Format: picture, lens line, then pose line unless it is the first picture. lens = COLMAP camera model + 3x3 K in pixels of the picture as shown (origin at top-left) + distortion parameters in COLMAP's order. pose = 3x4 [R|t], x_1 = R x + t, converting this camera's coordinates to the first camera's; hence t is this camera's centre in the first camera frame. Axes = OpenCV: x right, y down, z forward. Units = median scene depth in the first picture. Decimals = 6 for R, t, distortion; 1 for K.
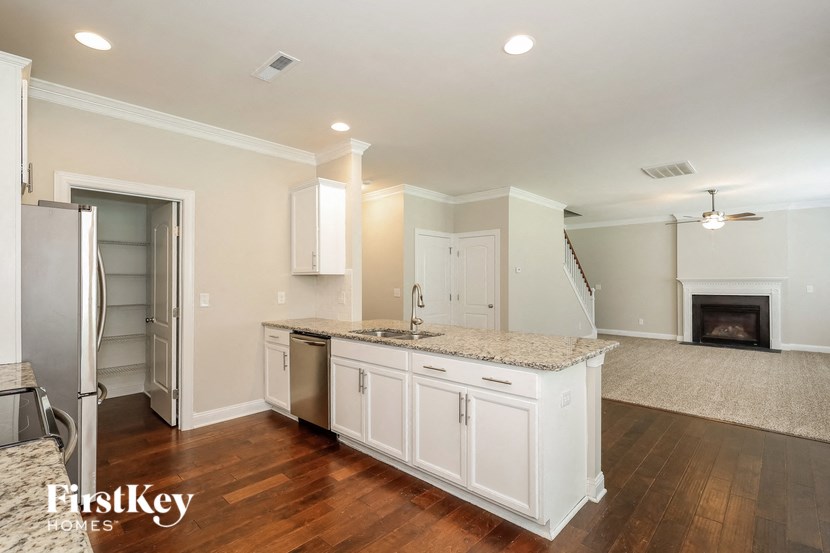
lens RADIAL K [[384.4, 0, 415.0], [0, 384.4, 276.5], [0, 0, 1]] dist [-0.000251, 0.000083]
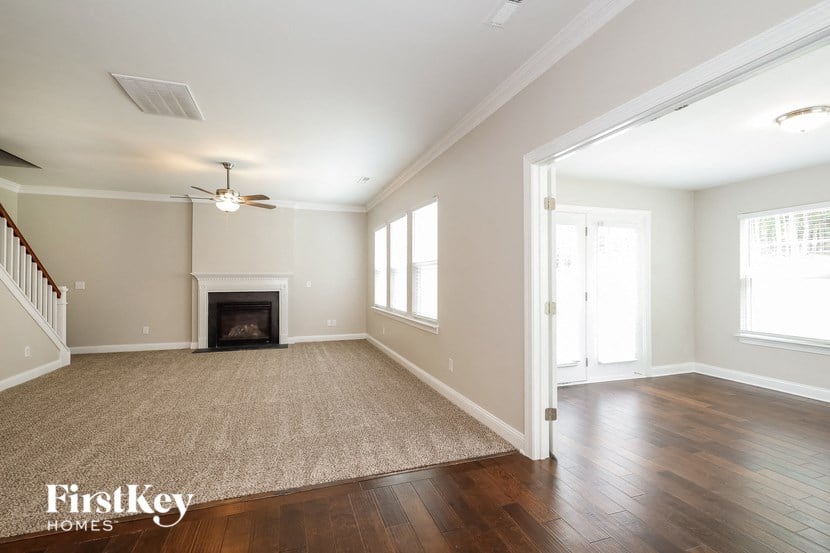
lens RADIAL K [[384.4, 0, 415.0], [0, 384.4, 276.5], [0, 0, 1]] dist [-0.000251, 0.000083]
pose [[0.464369, 0.009661, 0.885589, 0.189977], [-0.007690, 0.999947, -0.006877, 0.015801], [-0.885609, -0.003617, 0.464418, 0.211689]]
